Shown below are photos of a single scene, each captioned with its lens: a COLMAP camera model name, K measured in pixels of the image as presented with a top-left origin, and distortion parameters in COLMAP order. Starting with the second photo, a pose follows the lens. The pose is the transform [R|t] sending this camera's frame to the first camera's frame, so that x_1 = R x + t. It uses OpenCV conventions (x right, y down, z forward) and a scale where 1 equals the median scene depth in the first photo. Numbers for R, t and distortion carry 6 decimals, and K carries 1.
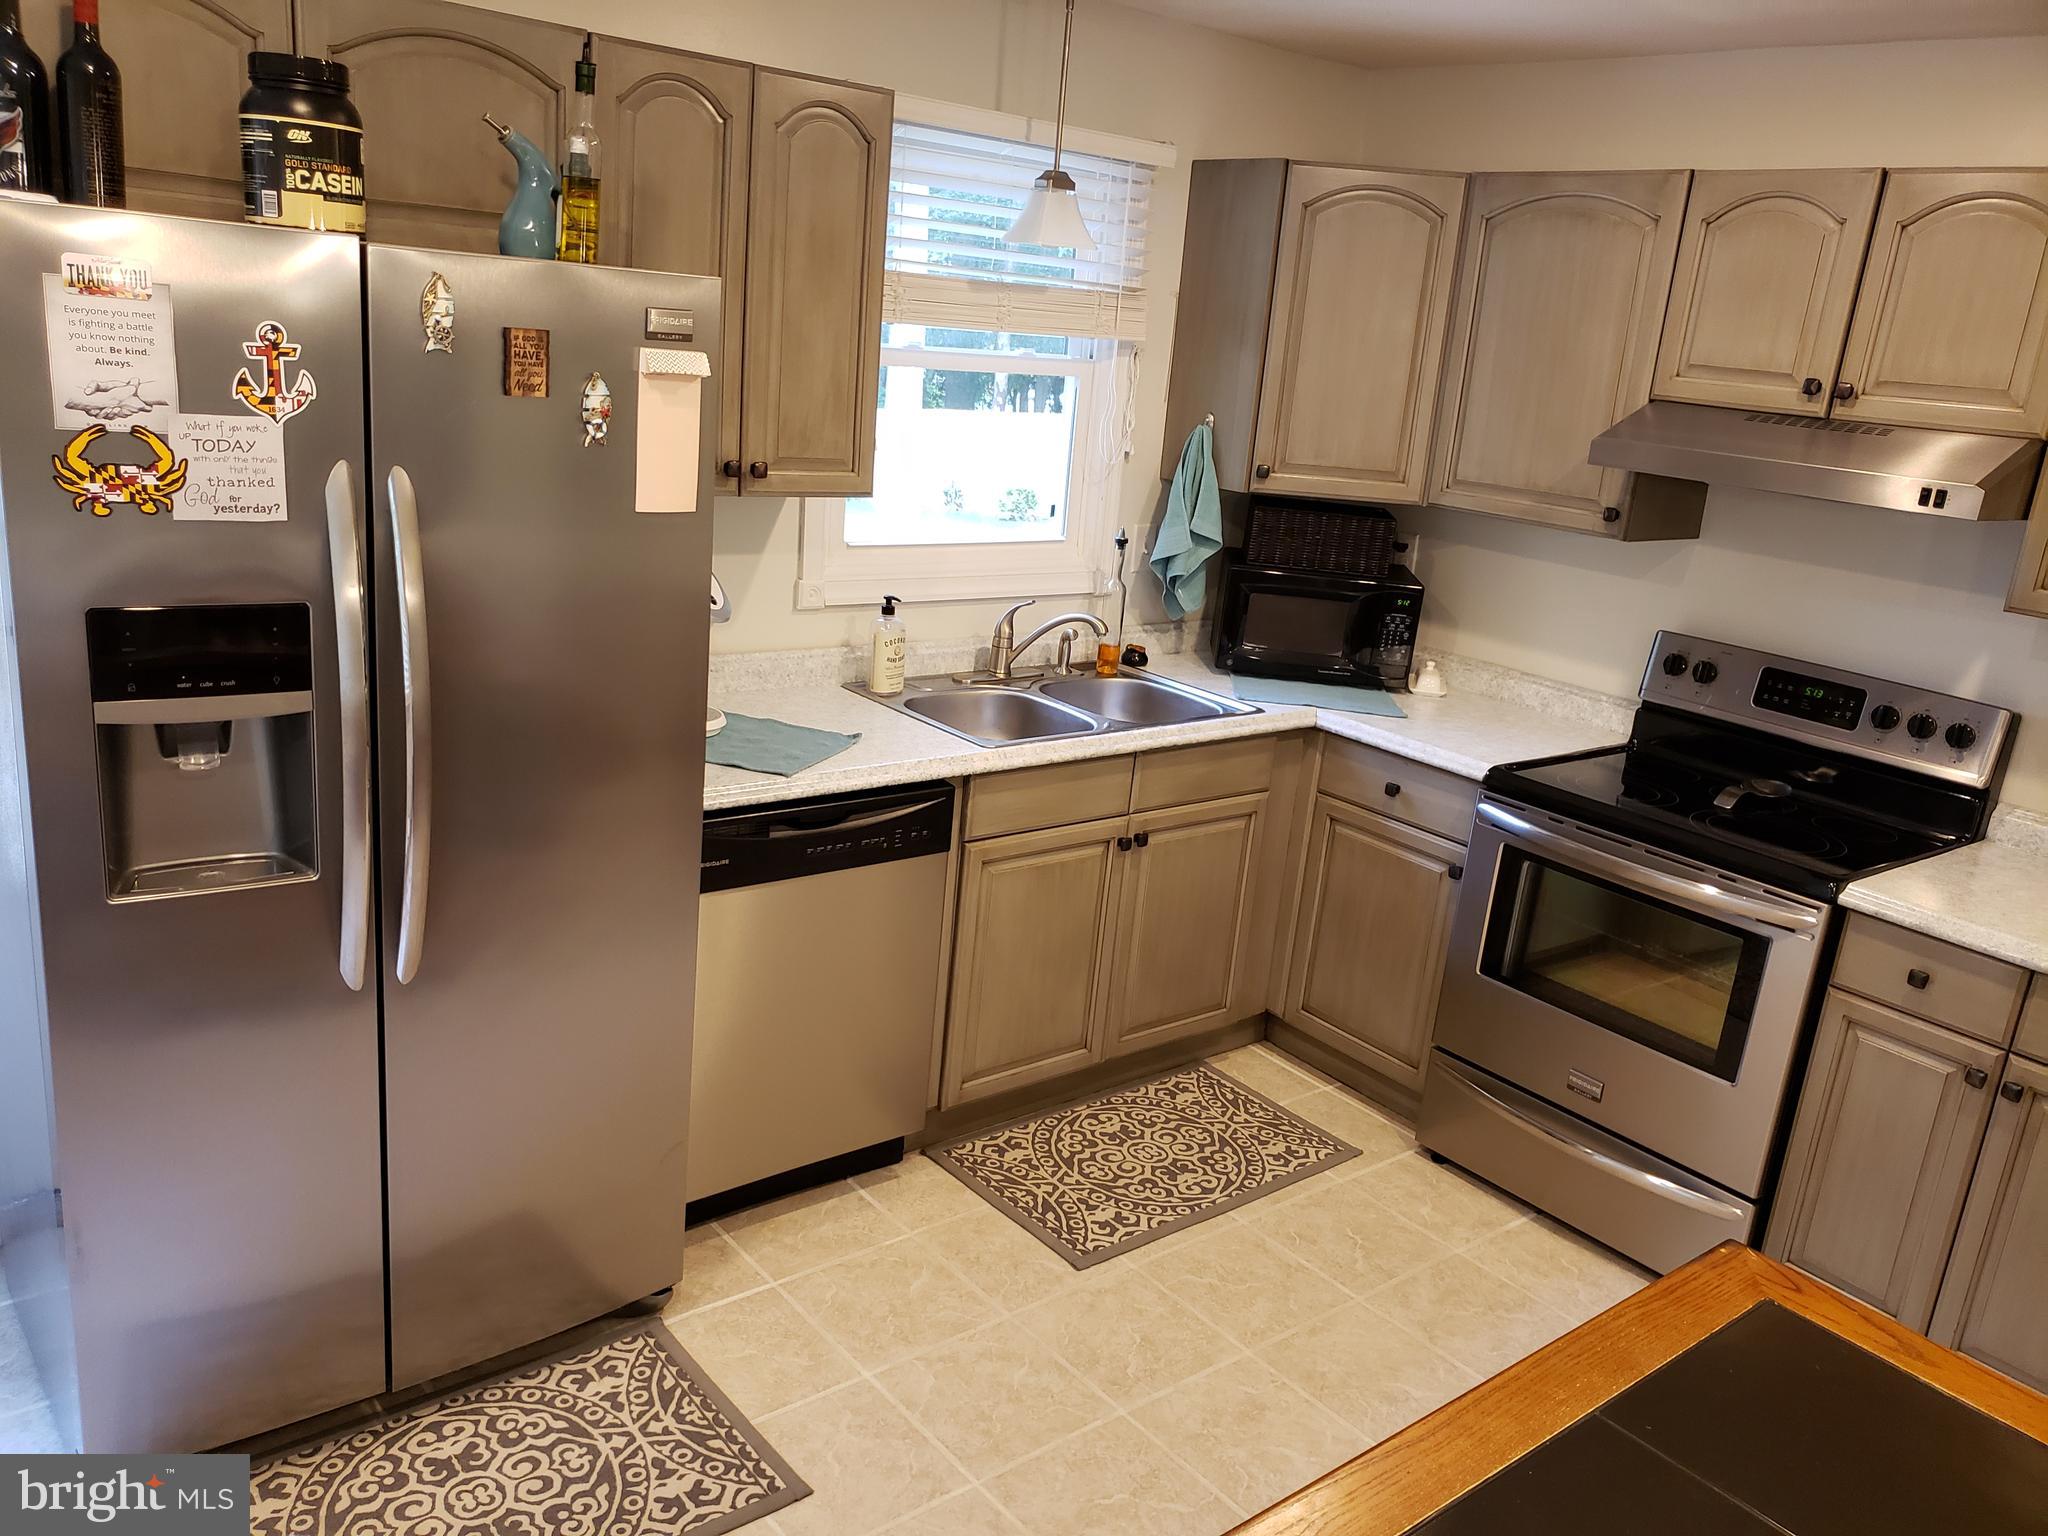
lens RADIAL K [[1579.9, 0, 1024.0], [0, 1579.9, 768.0], [0, 0, 1]] dist [0.014188, 0.001856]
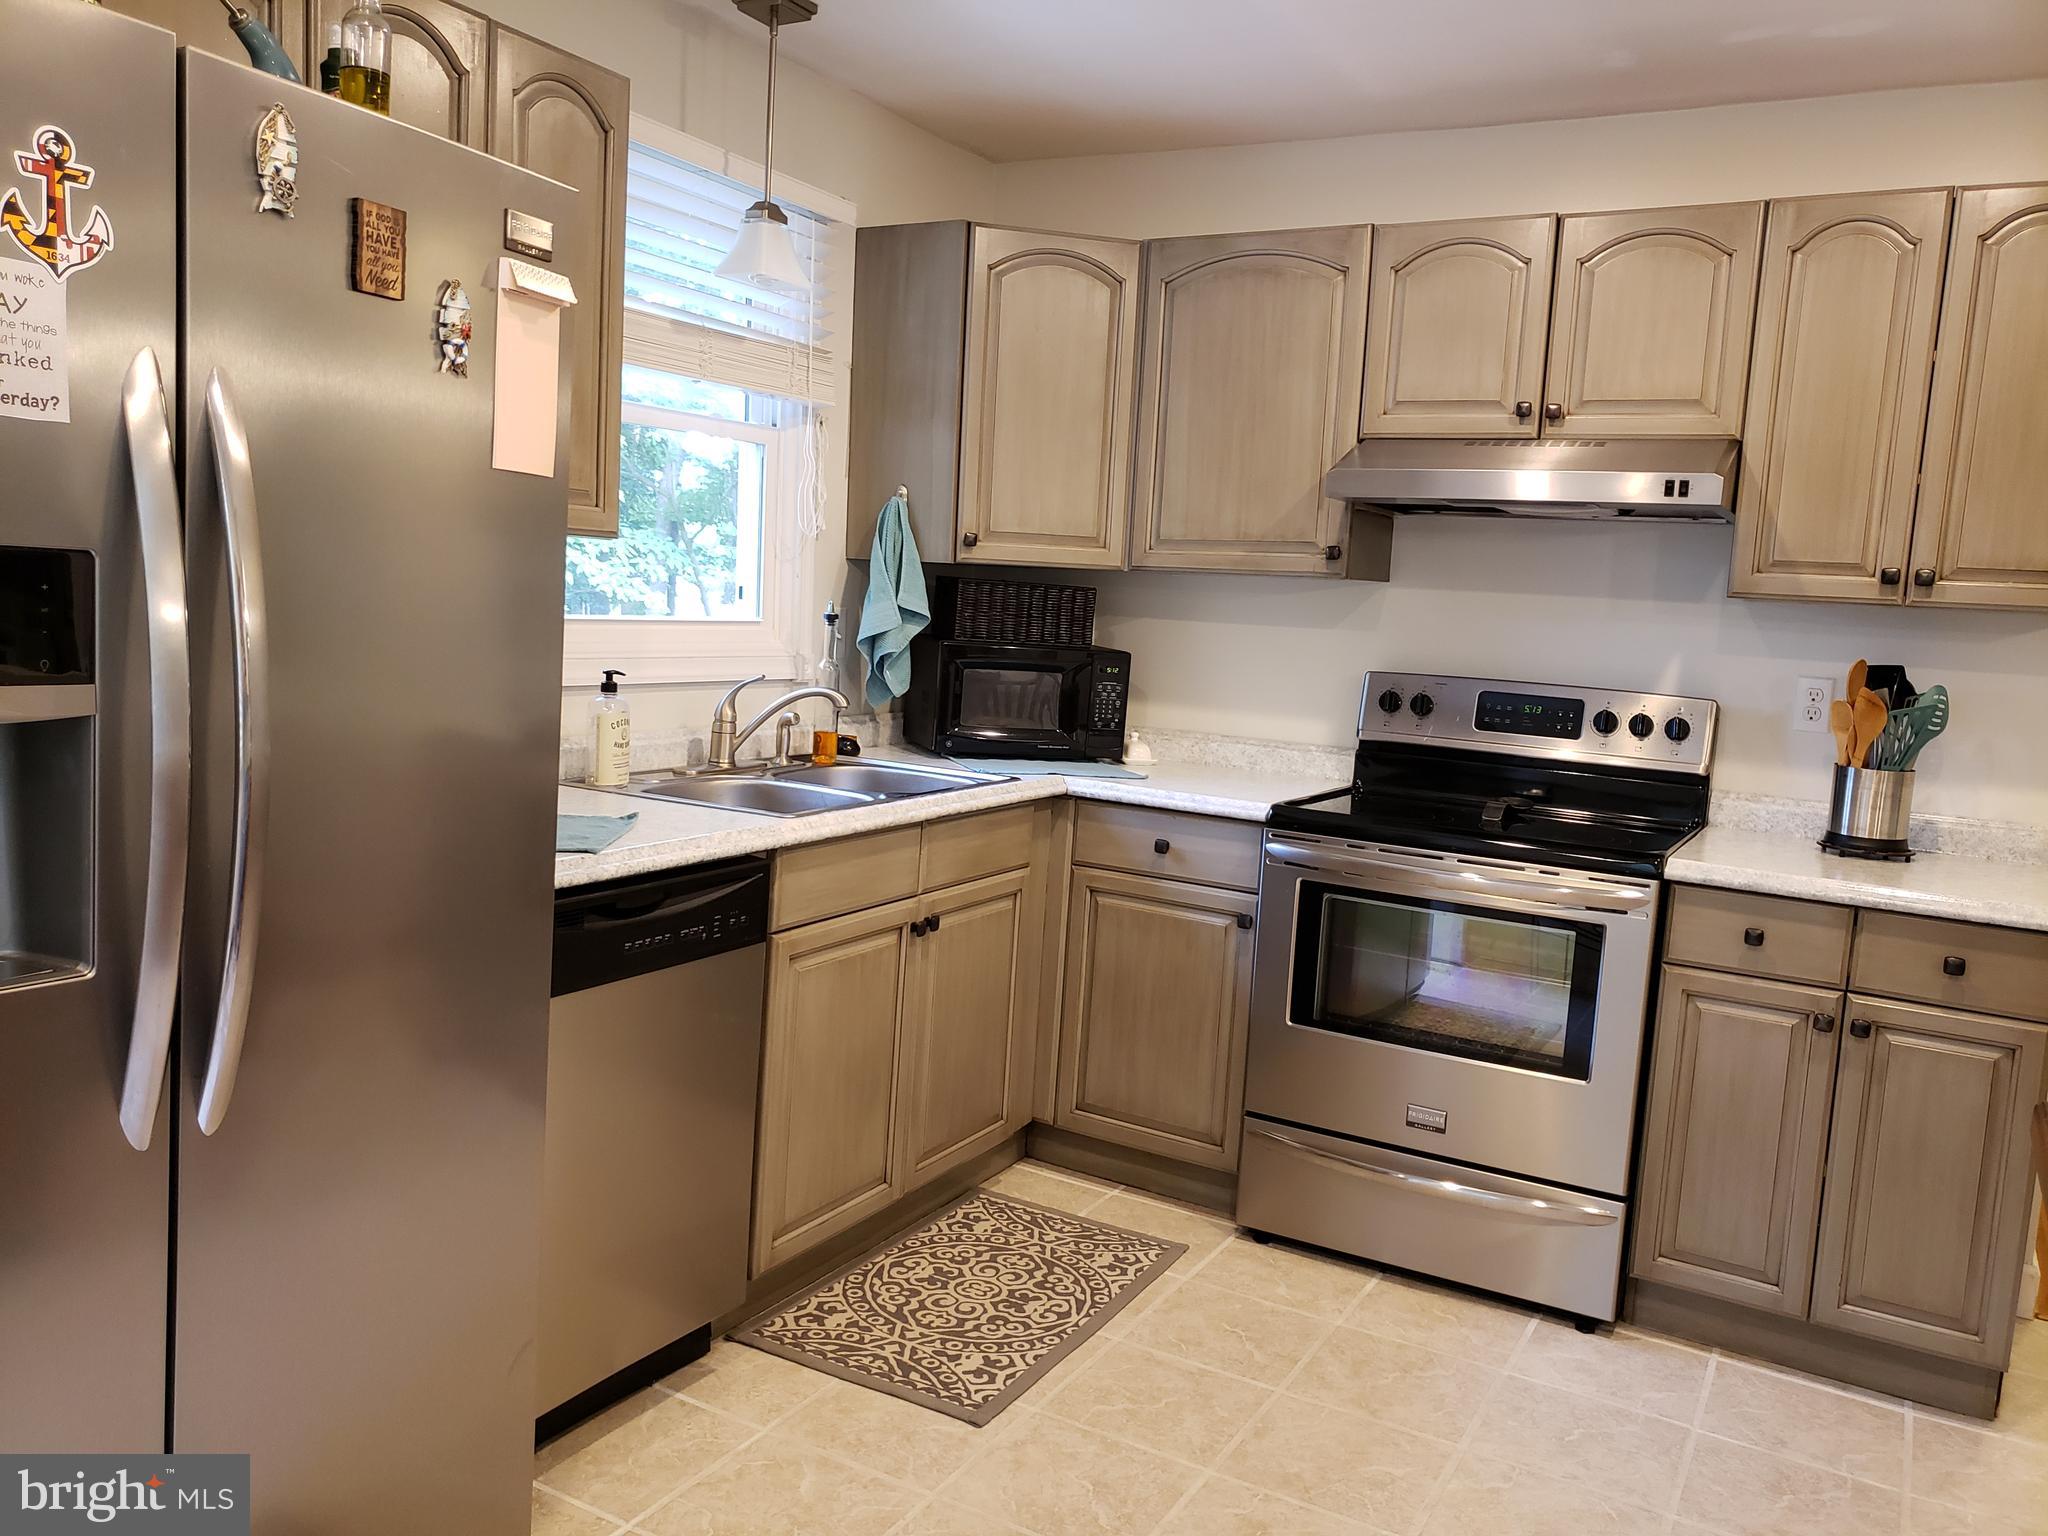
lens RADIAL K [[1596.9, 0, 1018.4], [0, 1596.9, 736.2], [0, 0, 1]] dist [0.034896, -0.003043]
pose [[0.931500, -0.069900, 0.356961, -0.194783], [0.123741, 0.983726, -0.130274, 0.065335], [-0.342045, 0.165521, 0.924991, 0.139613]]
